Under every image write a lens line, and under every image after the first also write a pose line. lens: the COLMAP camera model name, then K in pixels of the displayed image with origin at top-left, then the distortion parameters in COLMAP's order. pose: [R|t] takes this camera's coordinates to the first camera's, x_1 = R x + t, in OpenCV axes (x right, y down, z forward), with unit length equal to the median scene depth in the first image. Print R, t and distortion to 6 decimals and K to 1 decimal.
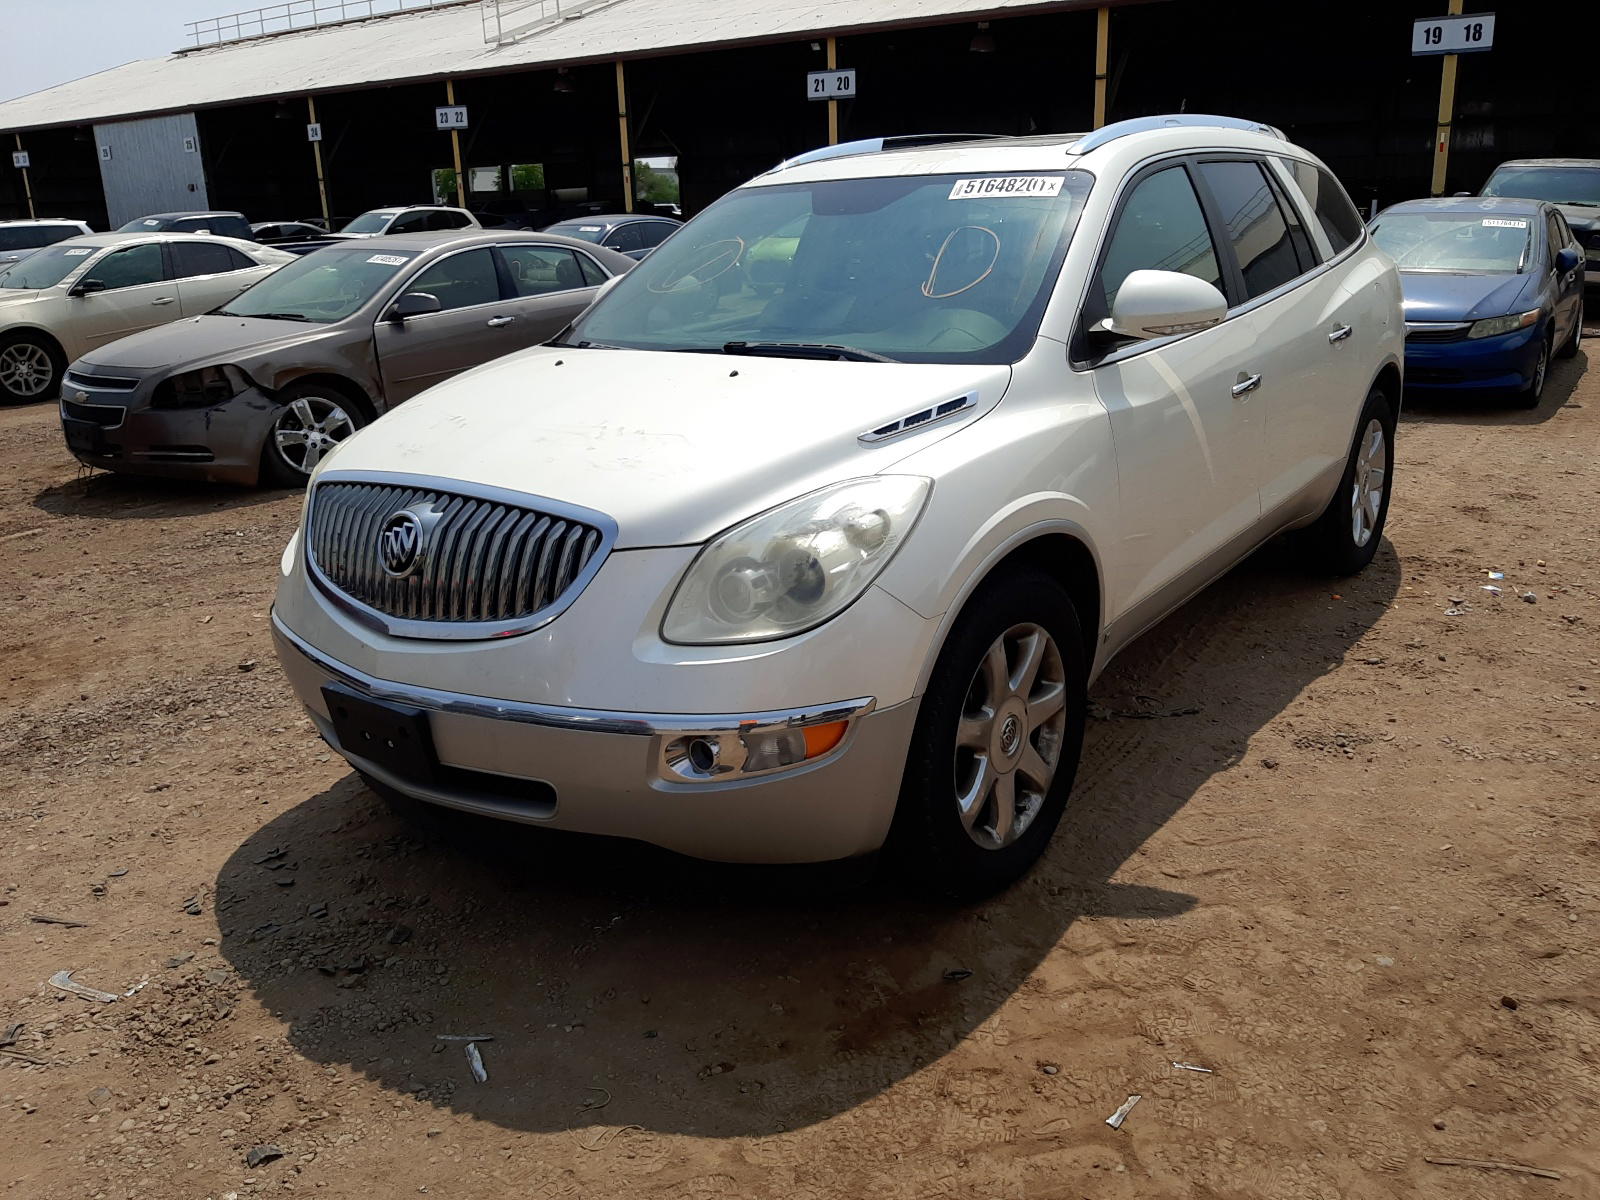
lens RADIAL K [[1354.8, 0, 795.7], [0, 1354.8, 611.2], [0, 0, 1]] dist [0.067665, -0.178174]
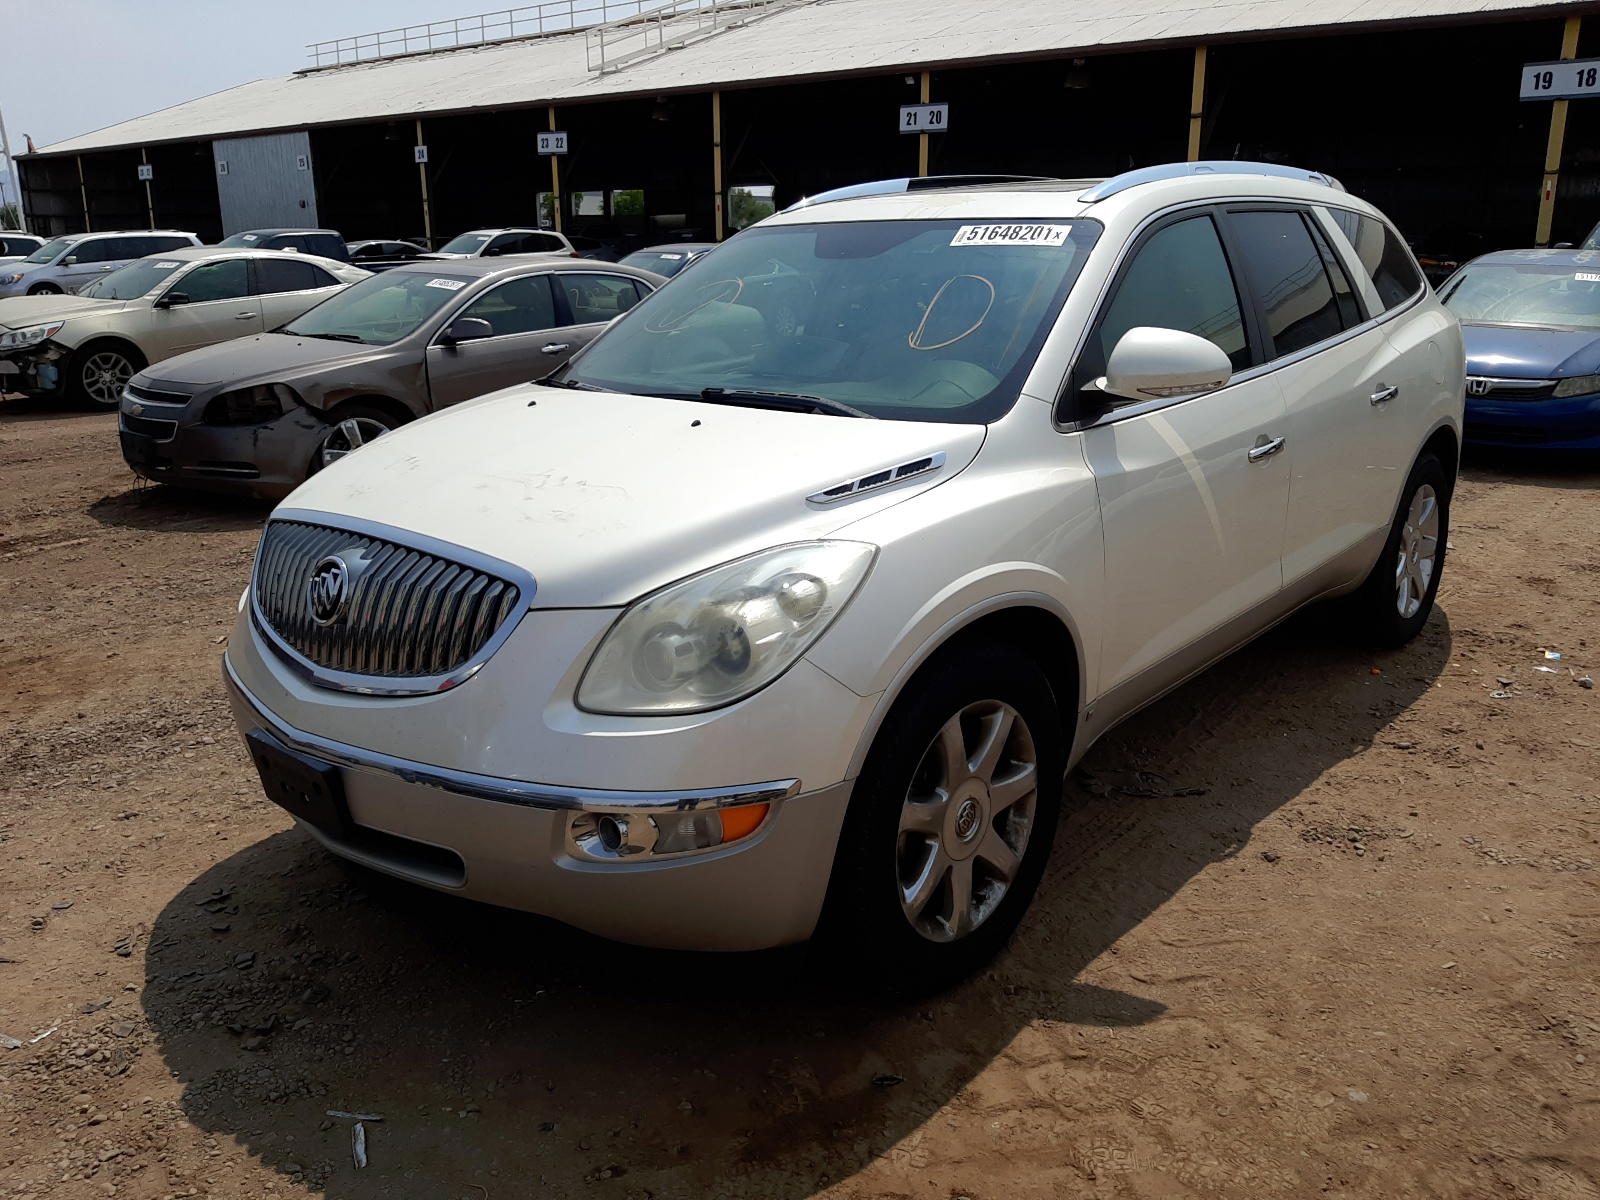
lens RADIAL K [[1348.0, 0, 800.0], [0, 1348.0, 600.0], [0, 0, 1]] dist [0.051076, -0.132672]
pose [[0.996767, 0.043196, -0.067750, 0.083166], [-0.044861, 0.998723, -0.023241, -0.027335], [0.066660, 0.026205, 0.997432, 0.052394]]
